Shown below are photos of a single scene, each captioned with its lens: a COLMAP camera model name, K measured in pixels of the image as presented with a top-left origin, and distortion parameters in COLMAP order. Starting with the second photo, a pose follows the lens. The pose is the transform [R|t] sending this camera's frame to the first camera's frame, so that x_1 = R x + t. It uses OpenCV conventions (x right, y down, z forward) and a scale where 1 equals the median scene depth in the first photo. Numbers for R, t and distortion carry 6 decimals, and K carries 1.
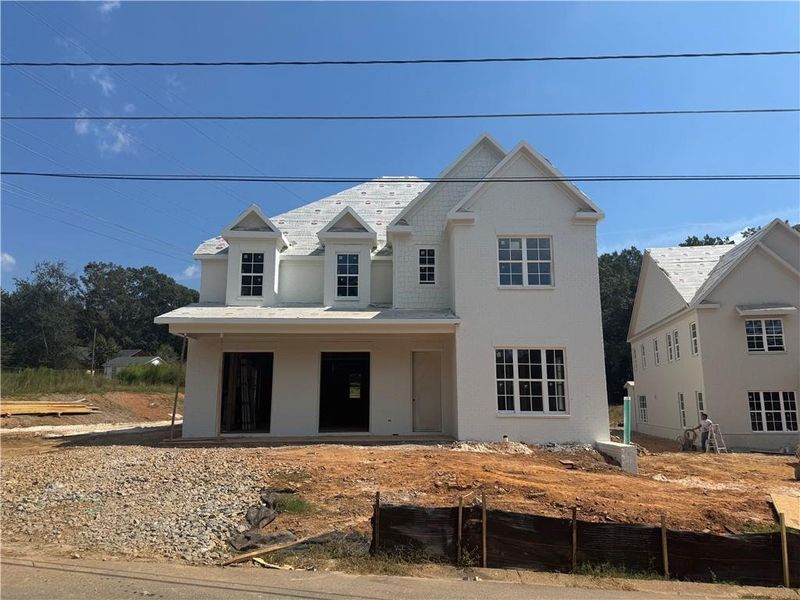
lens RADIAL K [[556.5, 0, 401.7], [0, 556.5, 299.5], [0, 0, 1]] dist [0.049004, -0.025728]
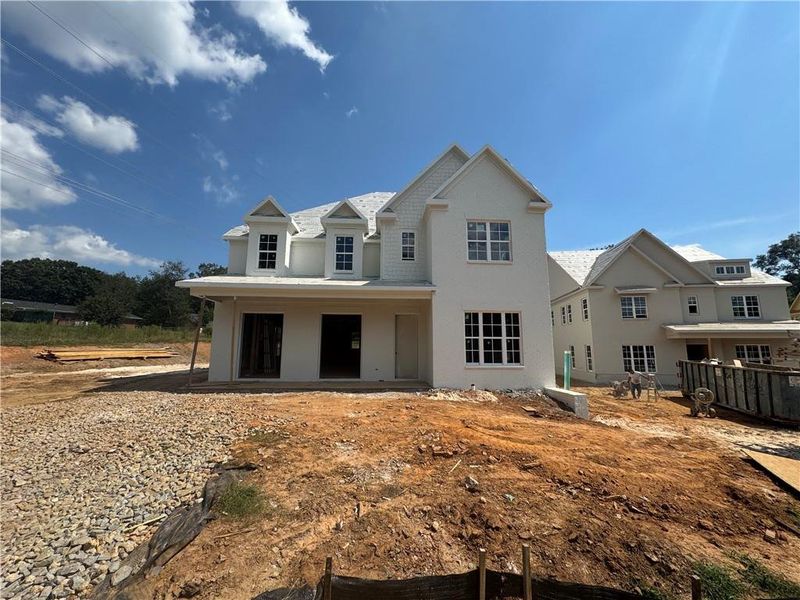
lens RADIAL K [[317.3, 0, 400.5], [0, 317.3, 299.4], [0, 0, 1]] dist [-0.001552, 0.000539]
pose [[0.999244, 0.011909, 0.037014, 0.003851], [-0.012985, 0.999496, 0.028963, 0.040332], [-0.036650, -0.029421, 0.998895, 0.297538]]
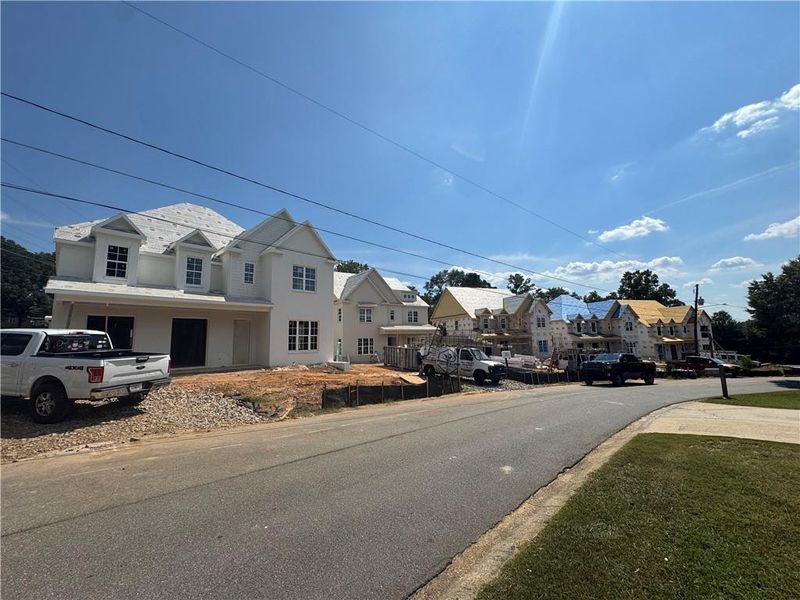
lens RADIAL K [[317.3, 0, 396.7], [0, 317.3, 301.4], [0, 0, 1]] dist [-0.001552, 0.000539]
pose [[0.703827, 0.072040, 0.706709, -0.351817], [-0.106957, 0.994250, 0.005170, -0.026075], [-0.702273, -0.079227, 0.707486, -0.079929]]
